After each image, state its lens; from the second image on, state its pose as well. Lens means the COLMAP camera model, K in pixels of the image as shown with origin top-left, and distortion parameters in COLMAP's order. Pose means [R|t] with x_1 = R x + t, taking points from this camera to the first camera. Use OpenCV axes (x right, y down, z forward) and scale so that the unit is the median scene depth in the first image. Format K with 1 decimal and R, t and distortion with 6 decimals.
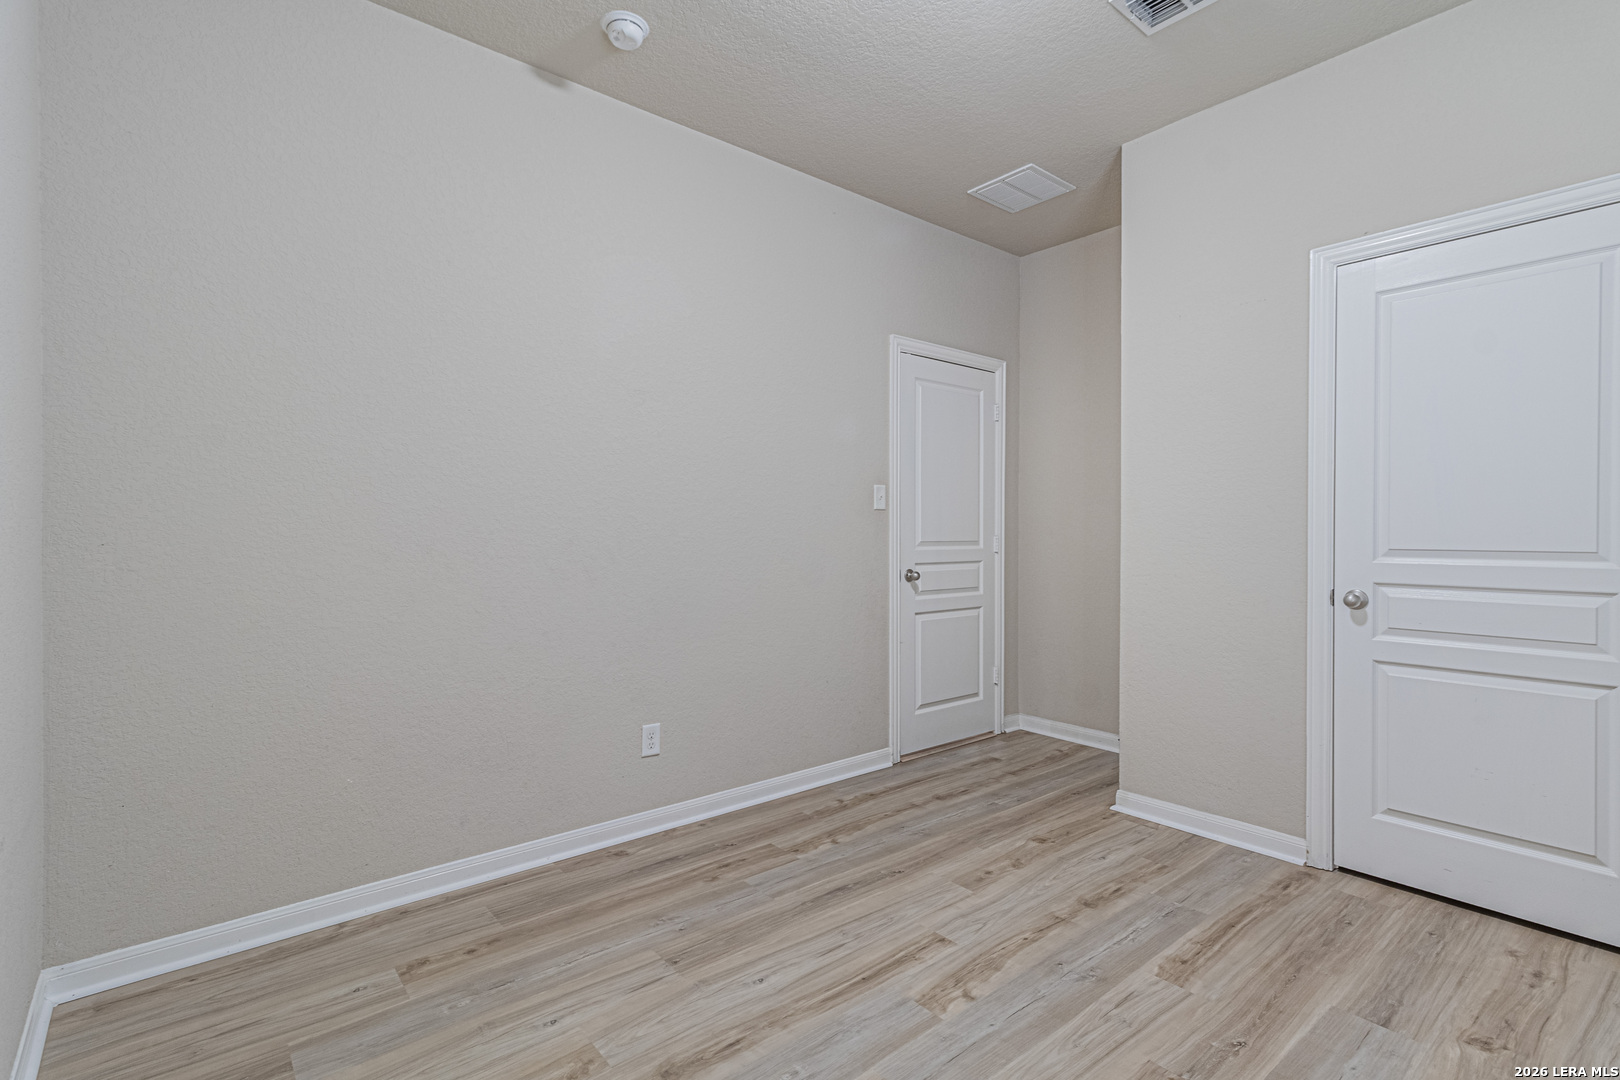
lens RADIAL K [[733.2, 0, 796.0], [0, 733.2, 536.5], [0, 0, 1]] dist [0.009709, -0.000905]
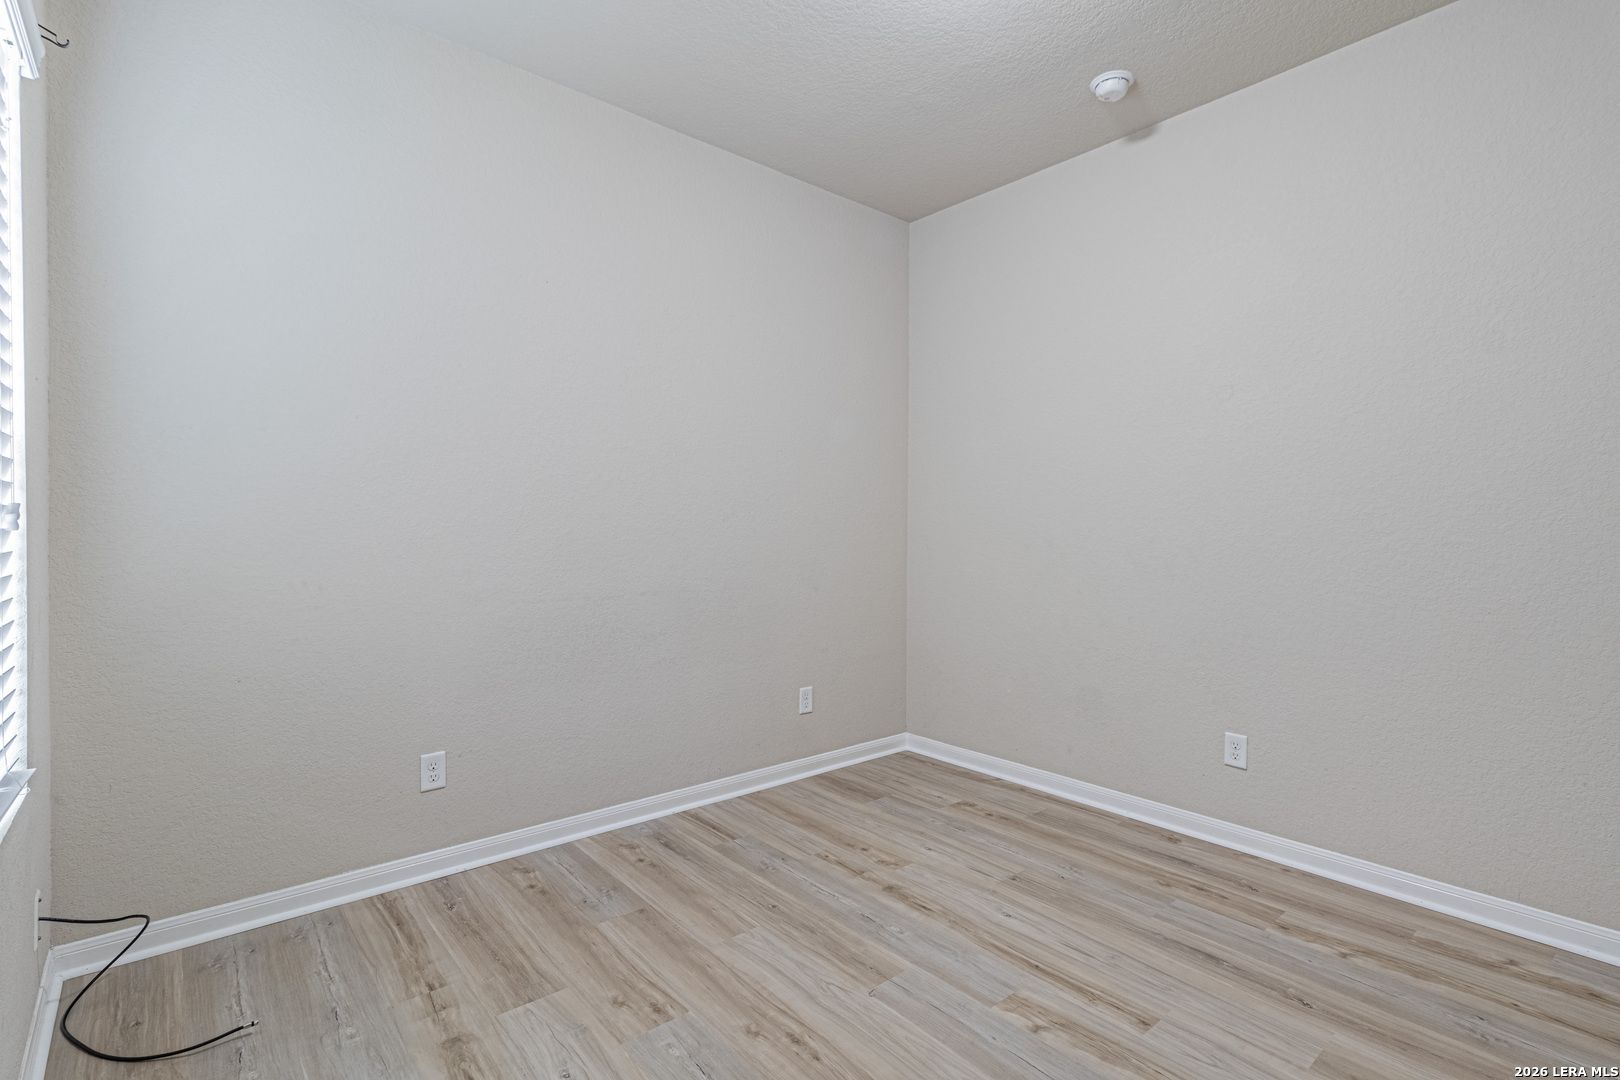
lens RADIAL K [[734.9, 0, 849.8], [0, 734.9, 535.2], [0, 0, 1]] dist [0.010030, -0.000028]
pose [[0.075800, 0.007172, -0.997097, 0.899261], [-0.007945, 0.999947, 0.006588, -0.004740], [0.997091, 0.007422, 0.075853, 0.538898]]
